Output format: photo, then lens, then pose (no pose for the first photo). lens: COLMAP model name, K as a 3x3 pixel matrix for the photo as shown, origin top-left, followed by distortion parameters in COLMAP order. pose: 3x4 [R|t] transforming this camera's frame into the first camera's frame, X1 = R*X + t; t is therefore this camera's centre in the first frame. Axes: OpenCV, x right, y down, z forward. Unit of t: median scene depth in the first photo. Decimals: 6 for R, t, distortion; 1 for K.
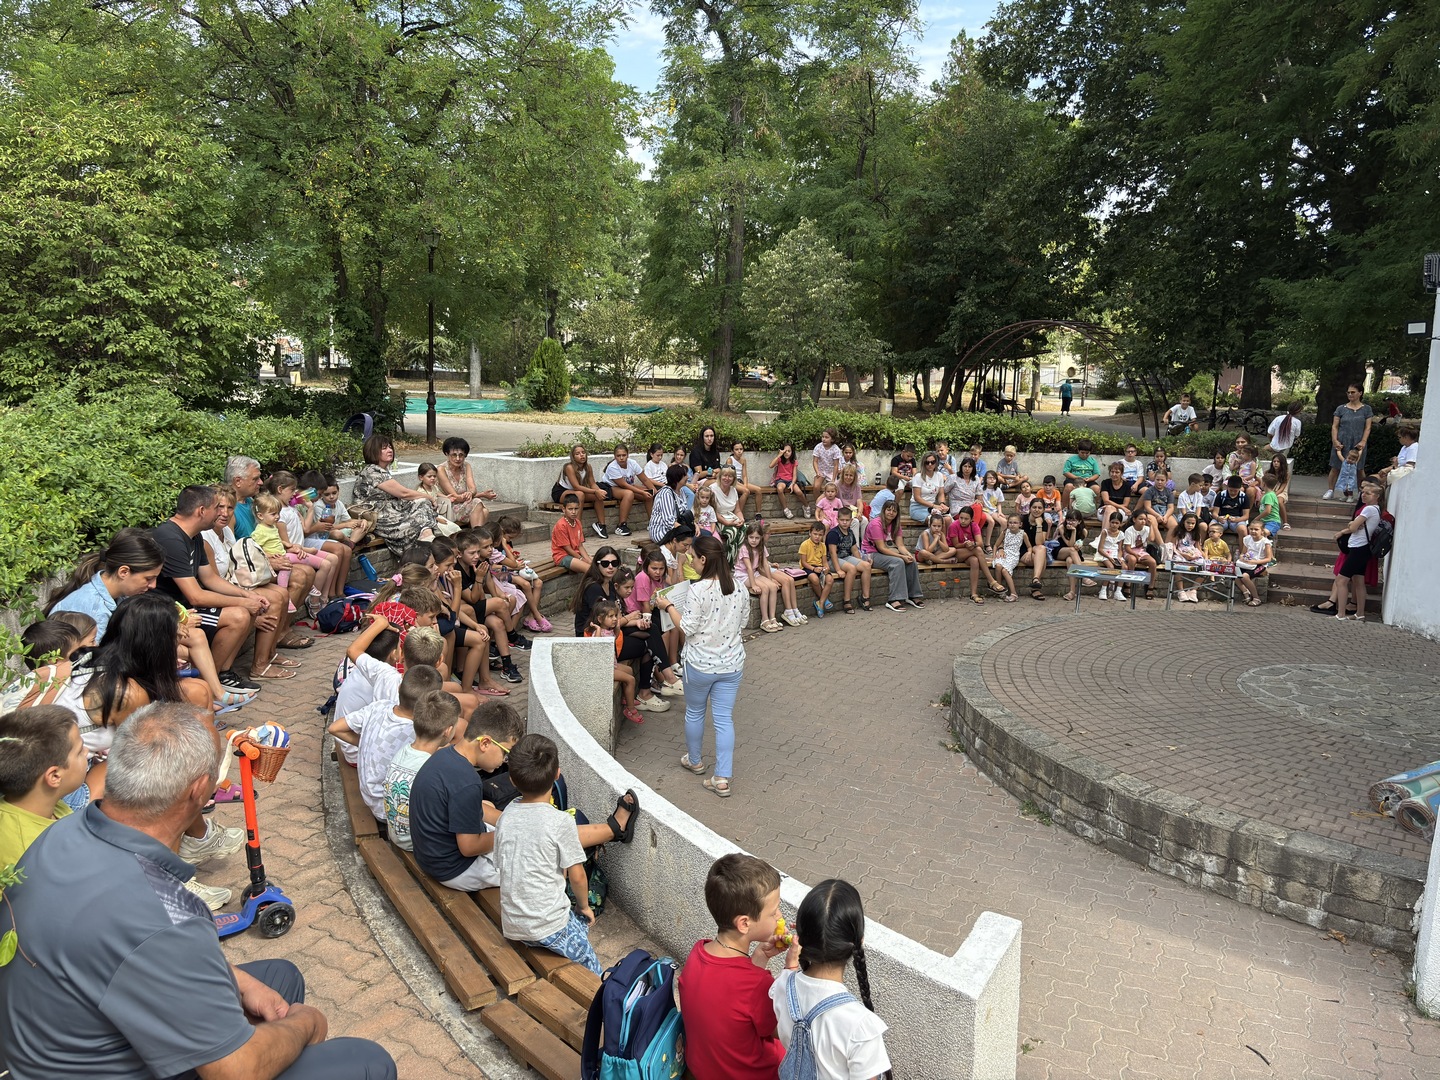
lens RADIAL K [[1123.1, 0, 720.0], [0, 1123.1, 540.0], [0, 0, 1]] dist [0.060200, -0.058987]
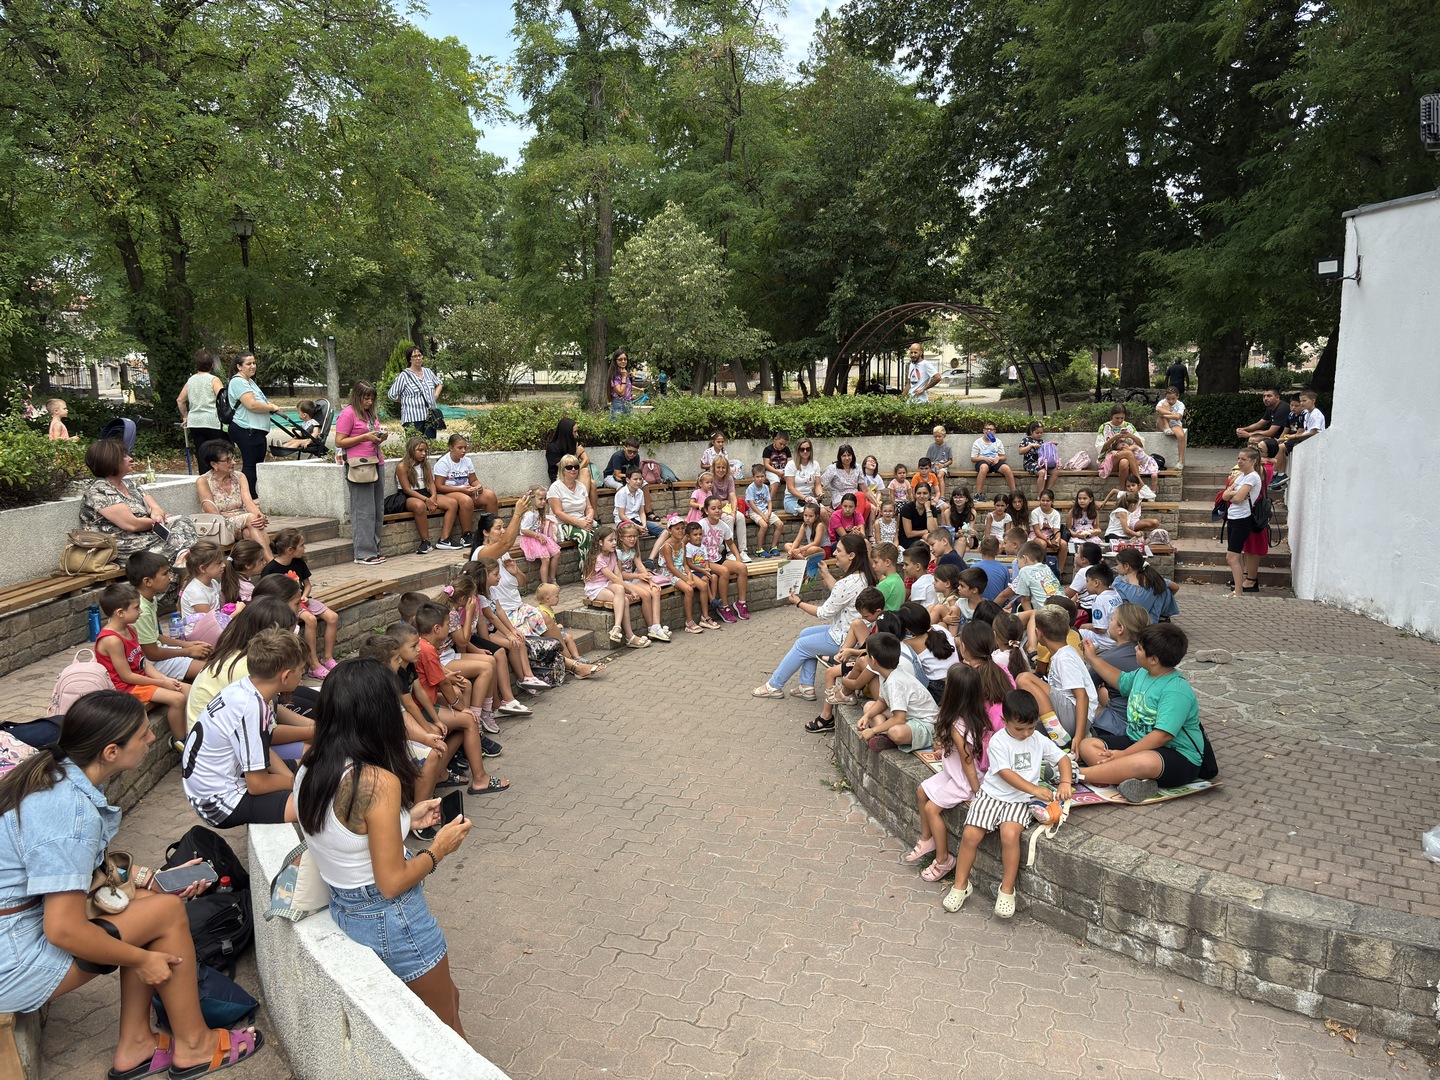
lens RADIAL K [[1104.4, 0, 727.4], [0, 1104.4, 543.6], [0, 0, 1]] dist [0.058364, -0.062919]
pose [[0.994389, -0.054667, 0.090562, 0.041670], [0.054801, 0.998497, 0.001008, 0.002825], [-0.090481, 0.003960, 0.995890, 0.136453]]
